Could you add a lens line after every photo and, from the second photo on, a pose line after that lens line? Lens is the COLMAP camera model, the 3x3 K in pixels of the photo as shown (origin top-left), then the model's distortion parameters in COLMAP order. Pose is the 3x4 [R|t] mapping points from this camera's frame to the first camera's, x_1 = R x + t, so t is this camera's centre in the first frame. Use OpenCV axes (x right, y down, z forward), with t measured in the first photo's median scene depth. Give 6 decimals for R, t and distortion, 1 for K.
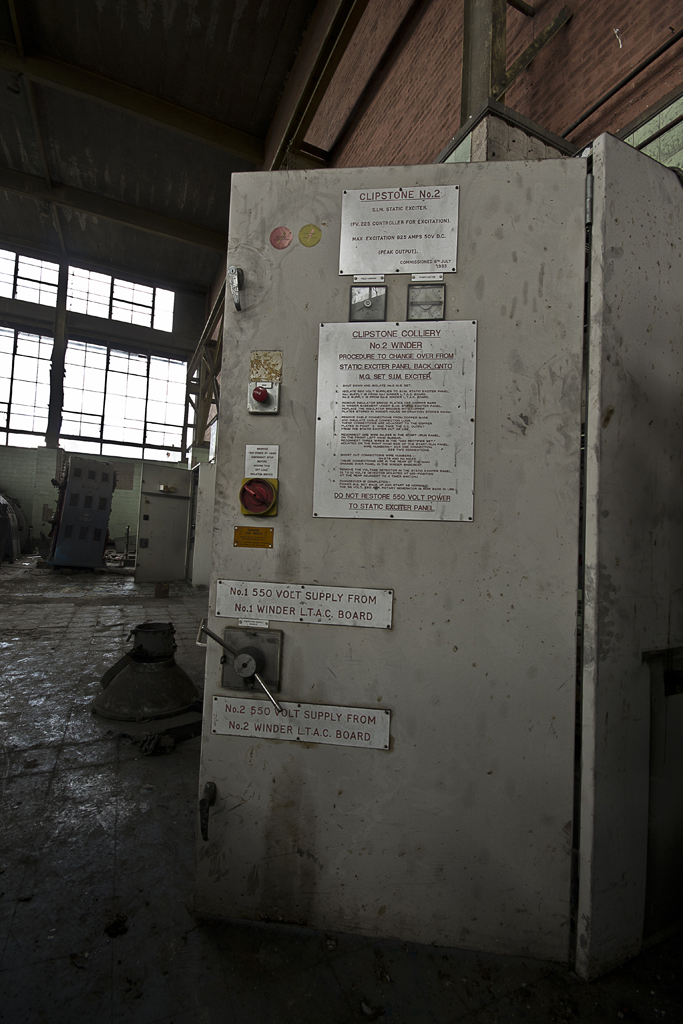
lens RADIAL K [[443.1, 0, 341.2], [0, 443.1, 514.8], [0, 0, 1]] dist [0.000064, -0.000040]
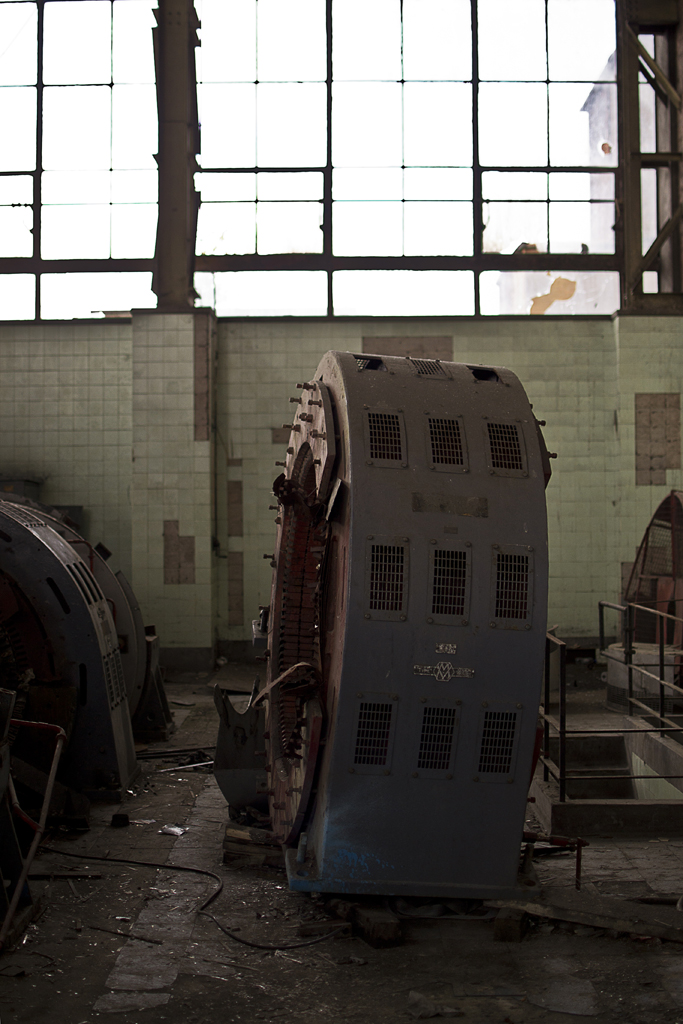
lens RADIAL K [[1546.6, 0, 341.4], [0, 1546.6, 512.5], [0, 0, 1]] dist [-0.152059, 0.000000]
pose [[0.903413, -0.048095, -0.426066, -0.158901], [0.062213, 0.997877, 0.019272, -0.037994], [0.424235, -0.043918, 0.904487, 0.178410]]
